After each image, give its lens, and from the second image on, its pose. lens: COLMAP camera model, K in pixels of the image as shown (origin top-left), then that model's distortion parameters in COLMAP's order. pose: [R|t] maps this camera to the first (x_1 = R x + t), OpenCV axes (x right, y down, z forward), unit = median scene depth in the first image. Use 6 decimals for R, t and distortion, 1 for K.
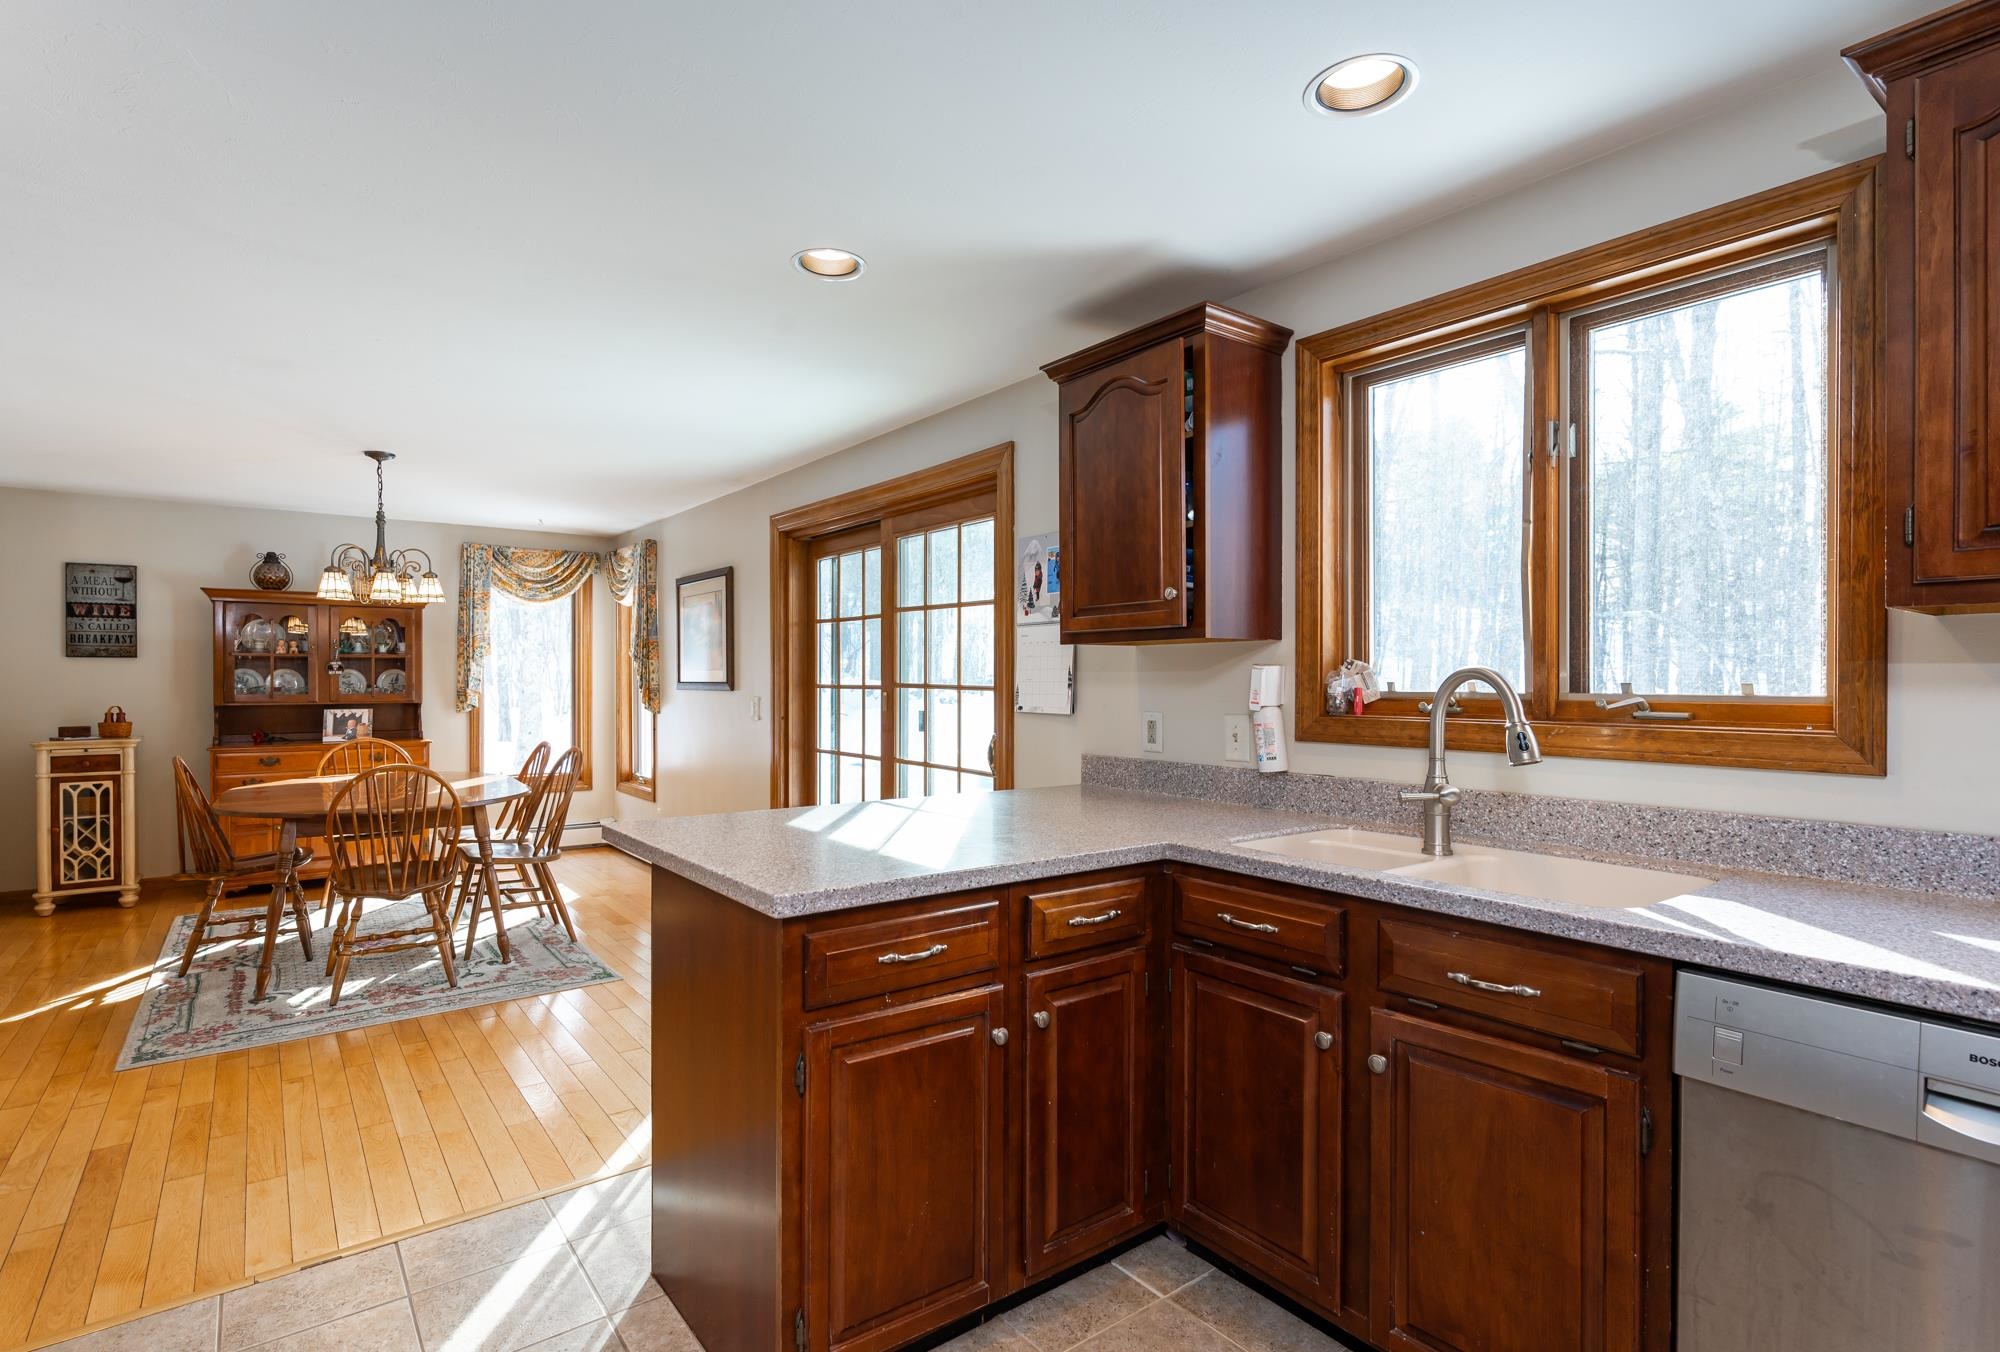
lens RADIAL K [[963.8, 0, 1001.9], [0, 963.8, 686.7], [0, 0, 1]] dist [-0.002244, -0.000202]
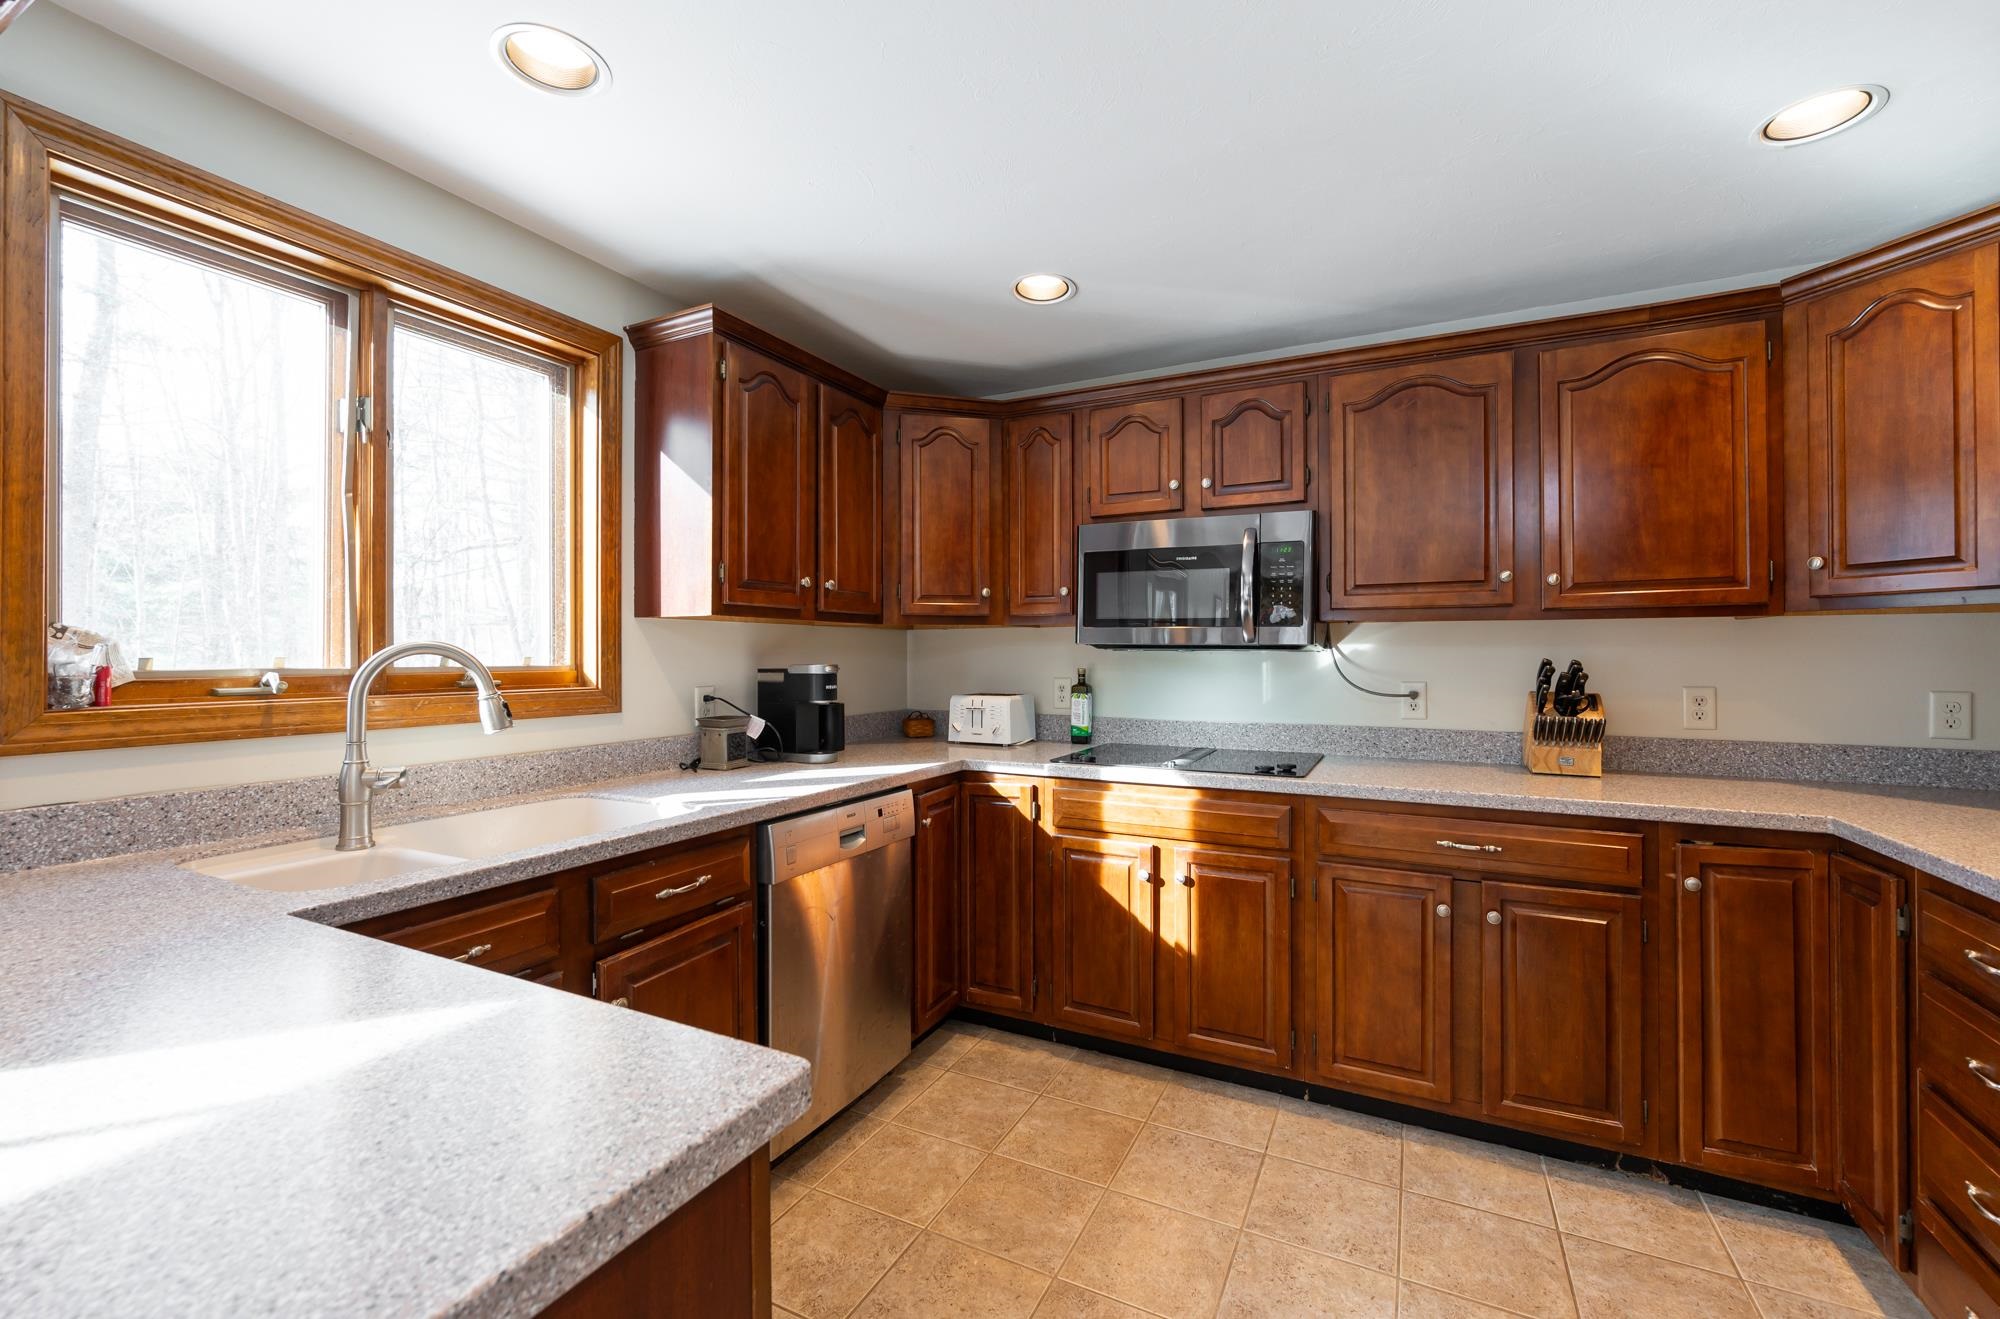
lens RADIAL K [[826.7, 0, 1004.3], [0, 826.7, 652.7], [0, 0, 1]] dist [-0.001194, -0.000323]
pose [[-0.420946, -0.003767, 0.907078, -0.437103], [0.003237, 0.999979, 0.005655, -0.009912], [-0.907080, 0.005317, -0.420925, 0.672294]]
